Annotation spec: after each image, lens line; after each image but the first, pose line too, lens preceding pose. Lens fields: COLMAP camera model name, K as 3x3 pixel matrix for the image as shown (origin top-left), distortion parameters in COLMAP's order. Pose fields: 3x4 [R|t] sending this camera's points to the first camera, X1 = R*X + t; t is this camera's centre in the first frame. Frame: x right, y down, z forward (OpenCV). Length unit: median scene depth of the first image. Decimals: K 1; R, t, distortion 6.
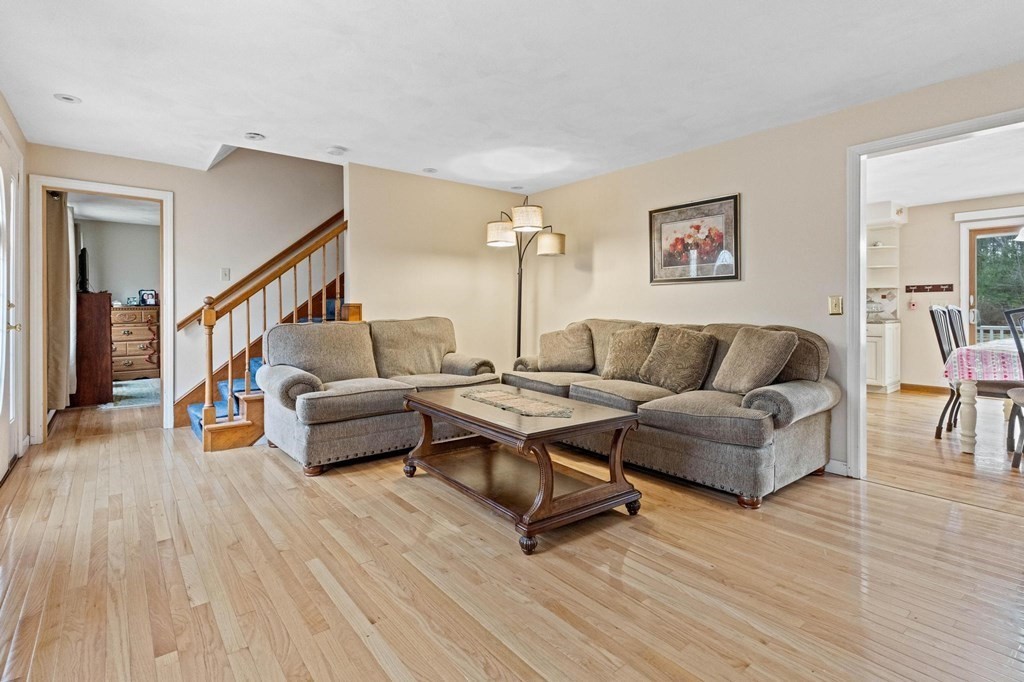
lens RADIAL K [[494.6, 0, 514.4], [0, 494.6, 312.9], [0, 0, 1]] dist [0.002545, 0.000144]
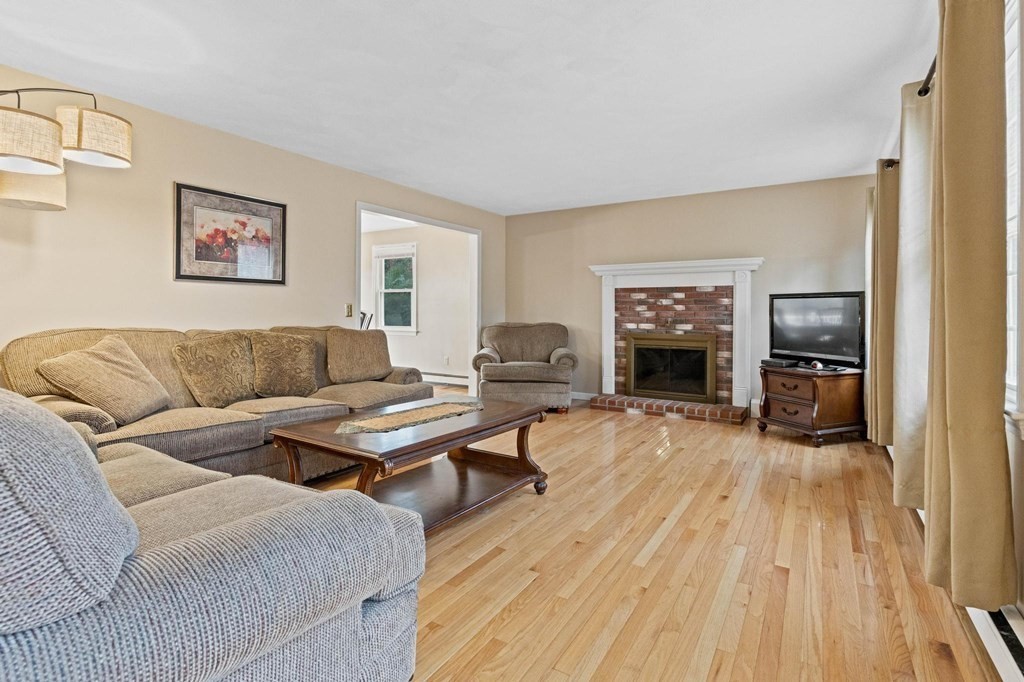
lens RADIAL K [[499.4, 0, 515.4], [0, 499.4, 317.1], [0, 0, 1]] dist [-0.002667, 0.000096]
pose [[-0.335380, -0.009614, 0.942034, -0.678132], [0.003211, 0.999930, 0.011348, -0.008184], [-0.942077, 0.006831, -0.335326, 0.835461]]
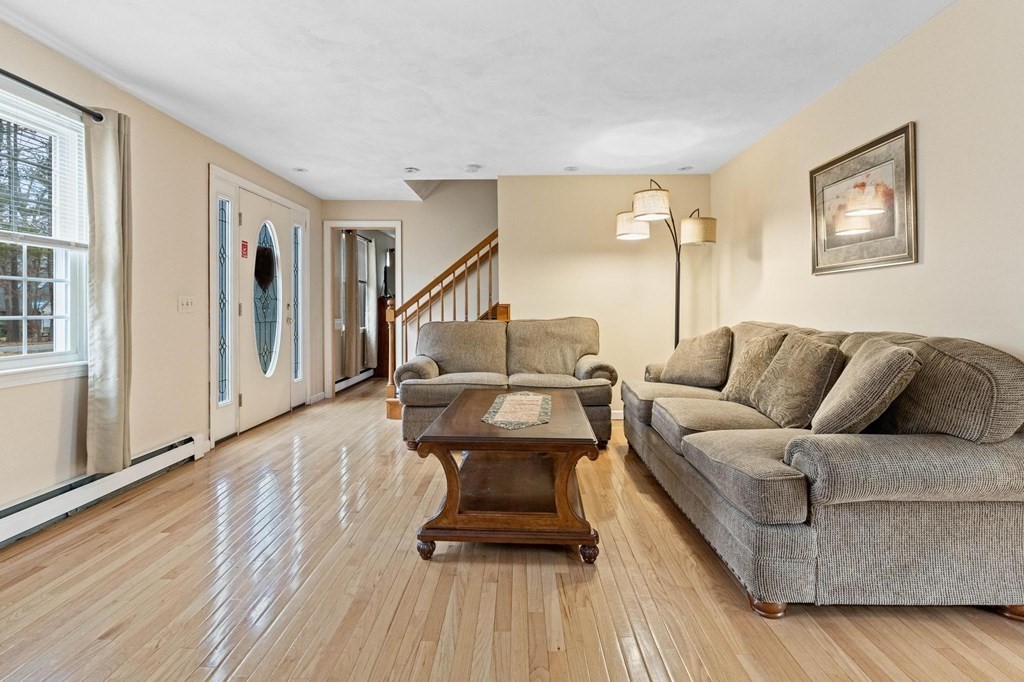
lens RADIAL K [[494.6, 0, 514.4], [0, 494.6, 312.9], [0, 0, 1]] dist [0.002545, 0.000144]
pose [[0.771278, 0.004988, -0.636478, 0.433881], [-0.004334, 0.999987, 0.002586, -0.002609], [0.636483, 0.000764, 0.771290, 0.193762]]
